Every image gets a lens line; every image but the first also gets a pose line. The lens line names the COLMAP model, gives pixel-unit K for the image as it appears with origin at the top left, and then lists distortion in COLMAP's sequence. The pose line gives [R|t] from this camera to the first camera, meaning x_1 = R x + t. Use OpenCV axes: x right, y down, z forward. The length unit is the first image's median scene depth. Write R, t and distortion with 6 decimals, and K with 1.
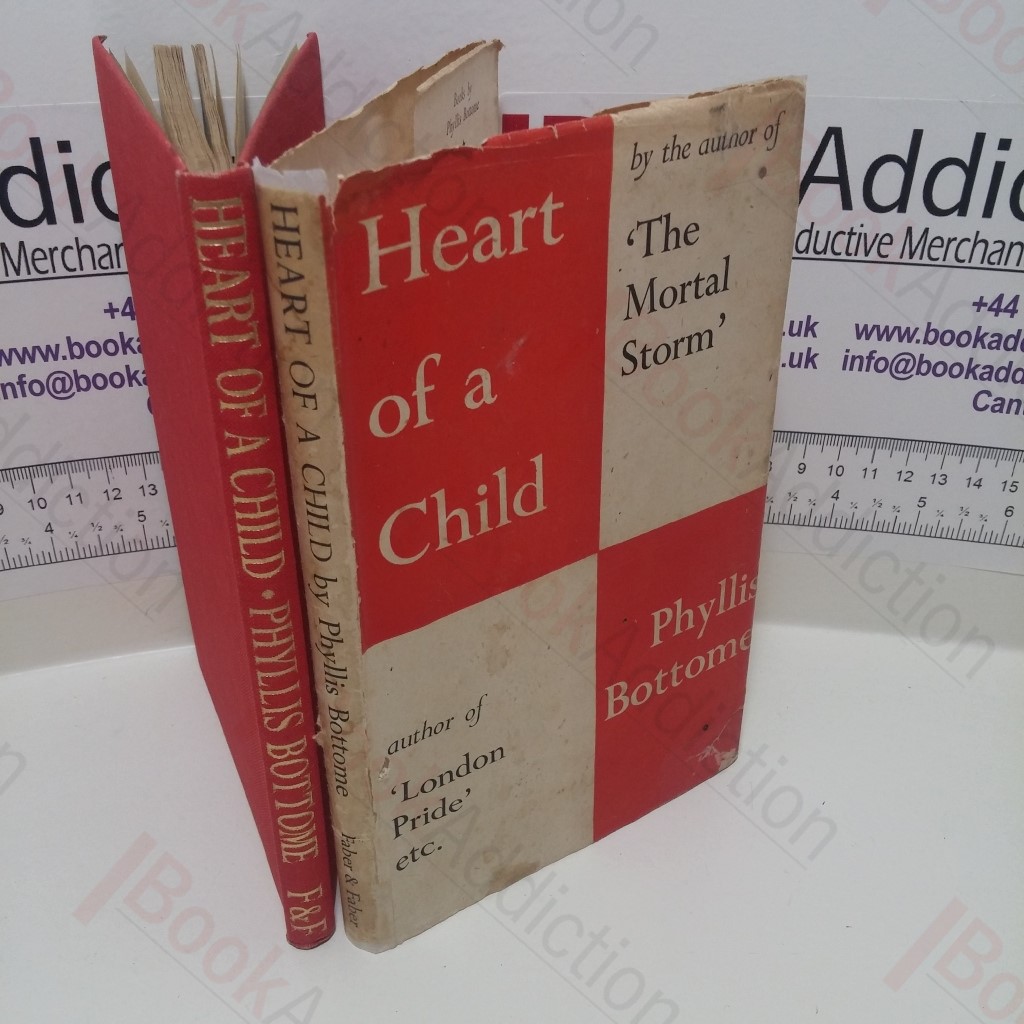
lens RADIAL K [[1171.1, 0, 512.0], [0, 1171.1, 512.0], [0, 0, 1]] dist [0.043840, -0.096857]
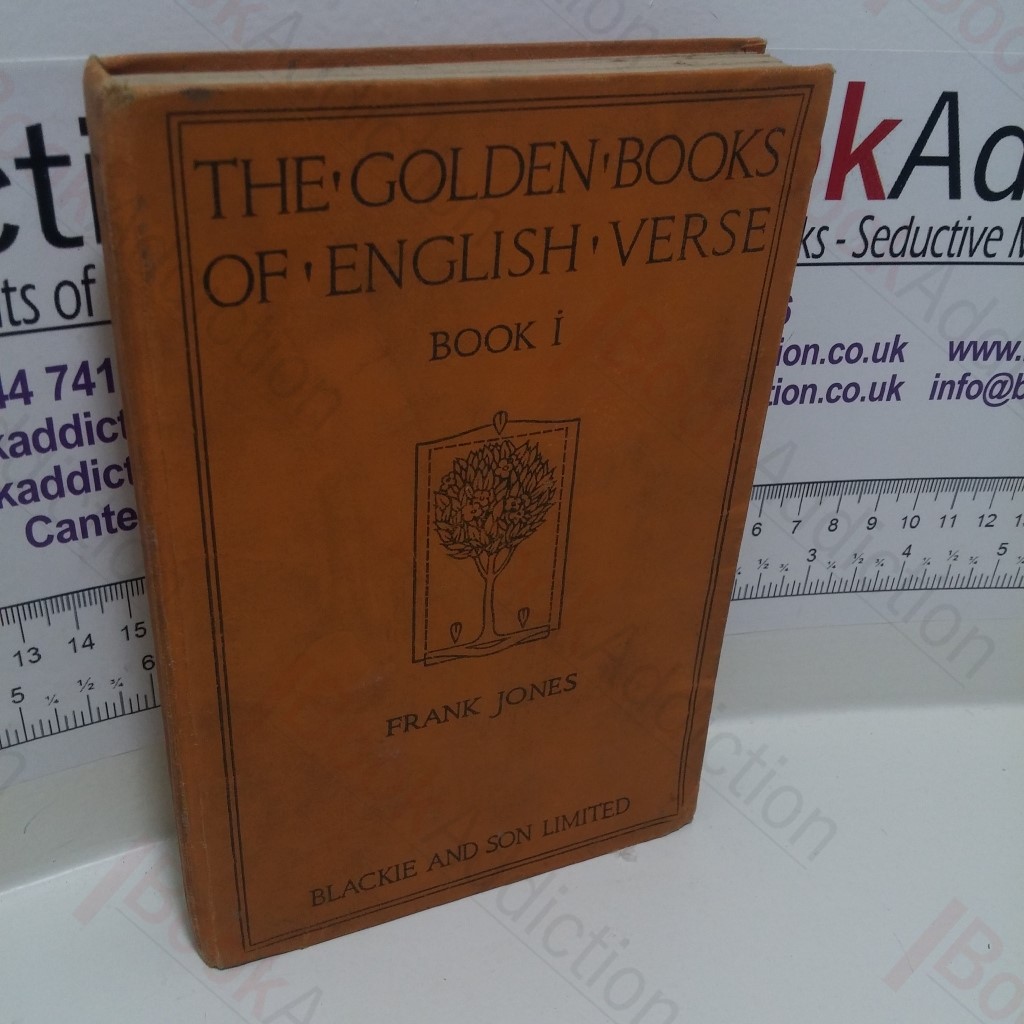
lens RADIAL K [[1171.1, 0, 512.0], [0, 1171.1, 512.0], [0, 0, 1]] dist [0.043840, -0.096857]
pose [[0.969264, -0.097427, 0.225909, -0.194931], [0.103377, 0.994535, -0.014628, -0.065451], [-0.223249, 0.037532, 0.974039, 0.297968]]
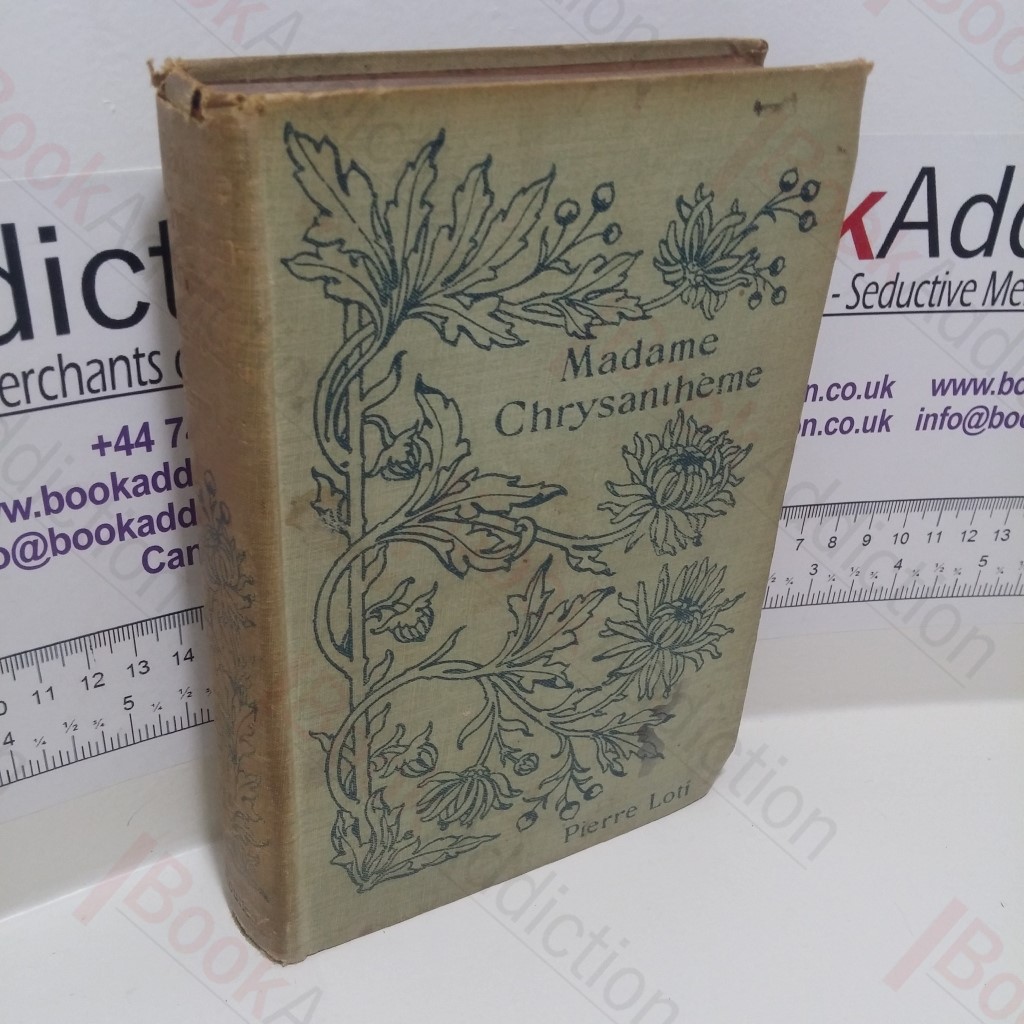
lens RADIAL K [[1171.1, 0, 512.0], [0, 1171.1, 512.0], [0, 0, 1]] dist [0.043840, -0.096857]
pose [[0.965176, -0.109053, 0.237789, -0.257886], [0.119428, 0.992401, -0.029627, -0.071990], [-0.232751, 0.056994, 0.970865, 0.201273]]
